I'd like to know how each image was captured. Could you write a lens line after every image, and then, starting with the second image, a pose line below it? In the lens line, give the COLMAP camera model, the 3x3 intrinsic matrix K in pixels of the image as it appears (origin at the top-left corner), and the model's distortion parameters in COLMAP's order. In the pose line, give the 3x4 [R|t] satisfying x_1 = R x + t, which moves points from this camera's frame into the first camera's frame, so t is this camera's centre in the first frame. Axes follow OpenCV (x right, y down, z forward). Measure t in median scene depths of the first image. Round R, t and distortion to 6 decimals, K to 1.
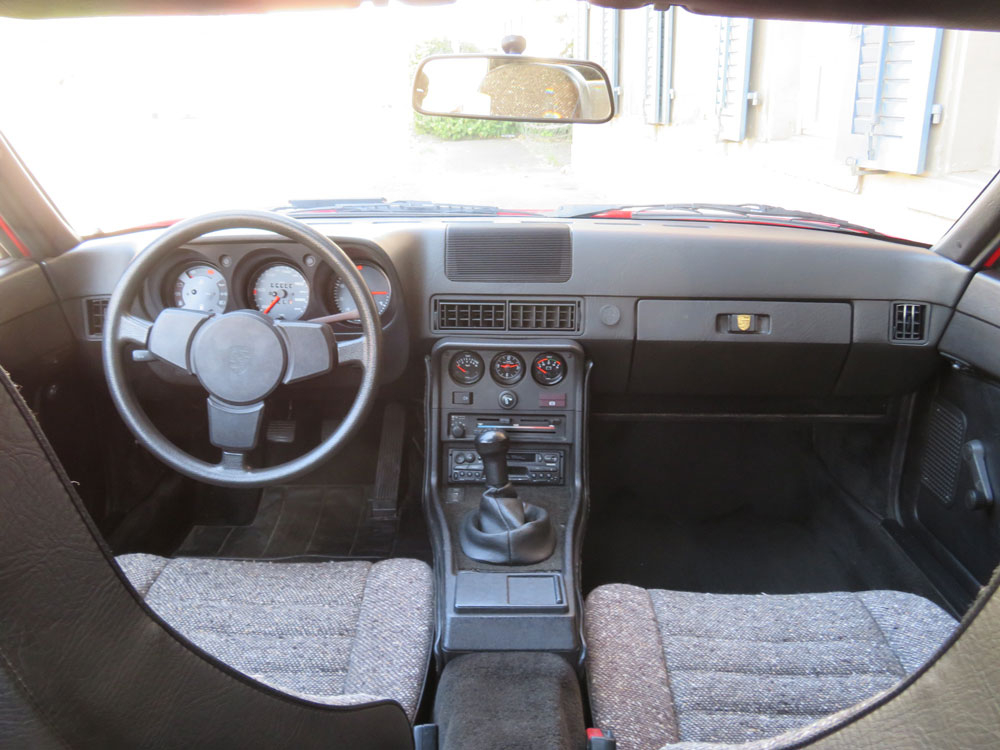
lens RADIAL K [[848.2, 0, 475.8], [0, 848.2, 380.8], [0, 0, 1]] dist [-0.007069, 0.012519]
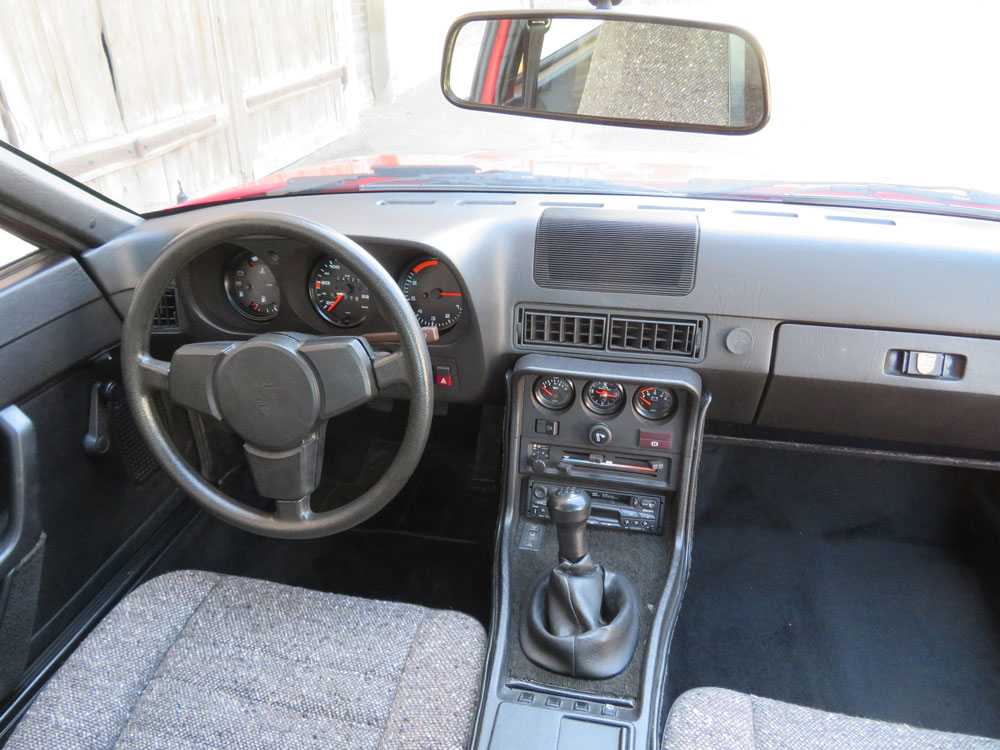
lens RADIAL K [[709.2, 0, 481.4], [0, 709.2, 376.0], [0, 0, 1]] dist [-0.007440, -0.000397]
pose [[0.978093, 0.076520, -0.193594, 0.053554], [-0.043082, 0.984263, 0.171377, -0.147081], [0.203662, -0.159282, 0.965997, 0.315911]]
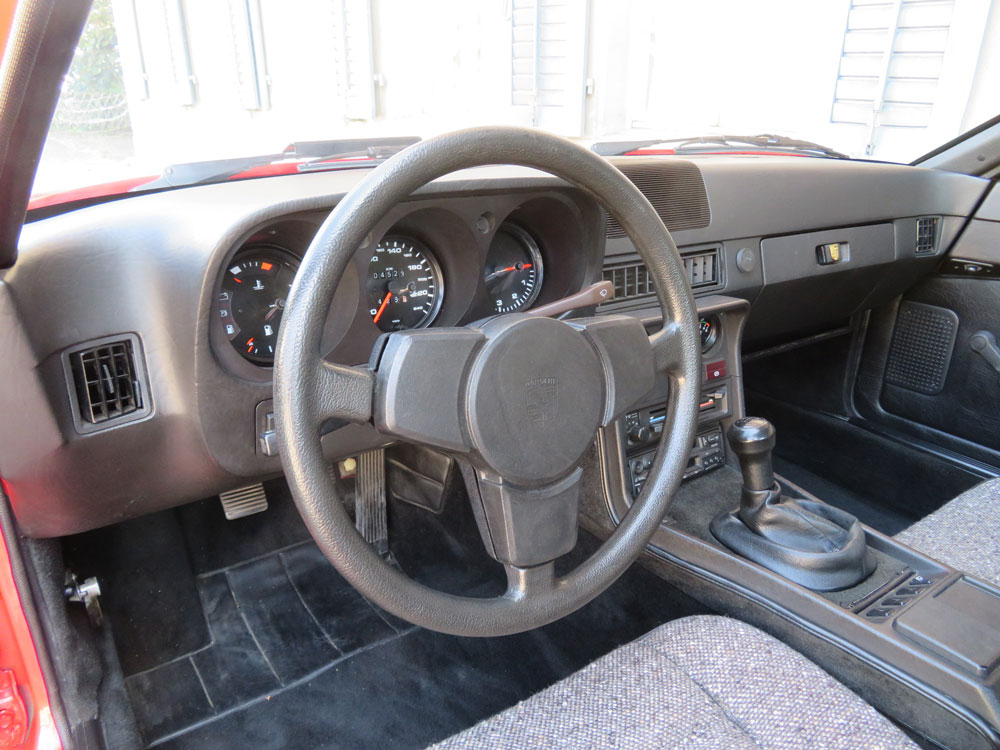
lens RADIAL K [[709.2, 0, 497.9], [0, 709.2, 379.5], [0, 0, 1]] dist [-0.007440, -0.000397]
pose [[0.814502, -0.205053, 0.542716, -0.464135], [0.175395, 0.978715, 0.106554, -0.079740], [-0.553013, 0.008402, 0.833130, 0.536616]]
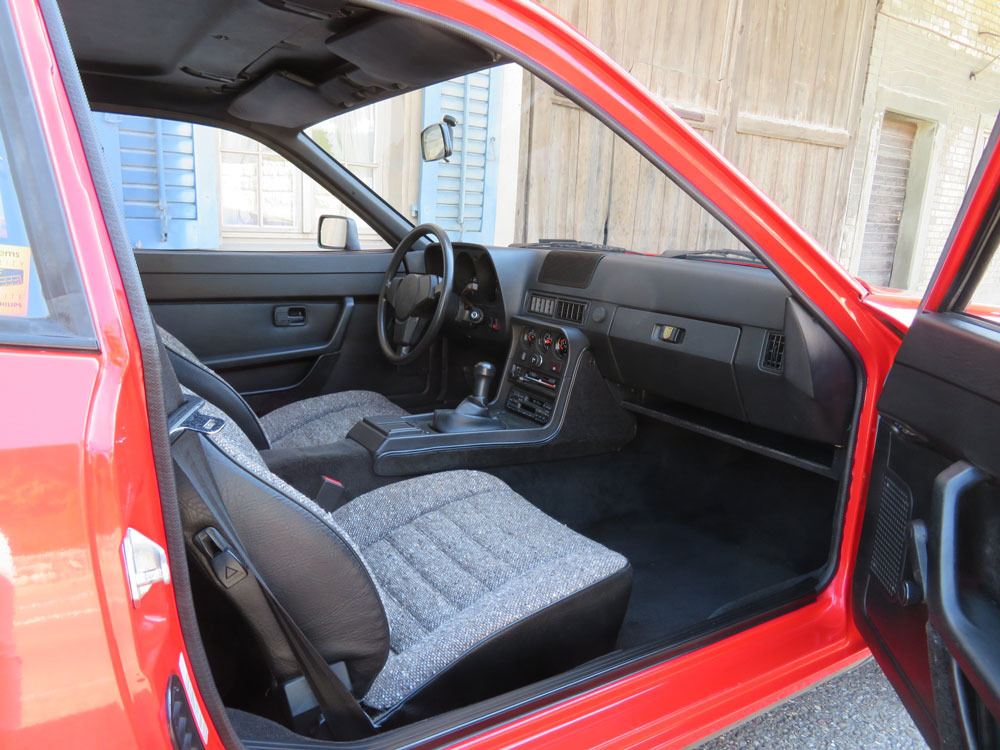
lens RADIAL K [[705.3, 0, 496.2], [0, 705.3, 373.8], [0, 0, 1]] dist [-0.006027, -0.002730]
pose [[0.531504, 0.183506, -0.826940, 1.024785], [-0.312359, 0.949911, 0.010030, 0.053436], [0.787360, 0.252971, 0.562201, 0.252542]]
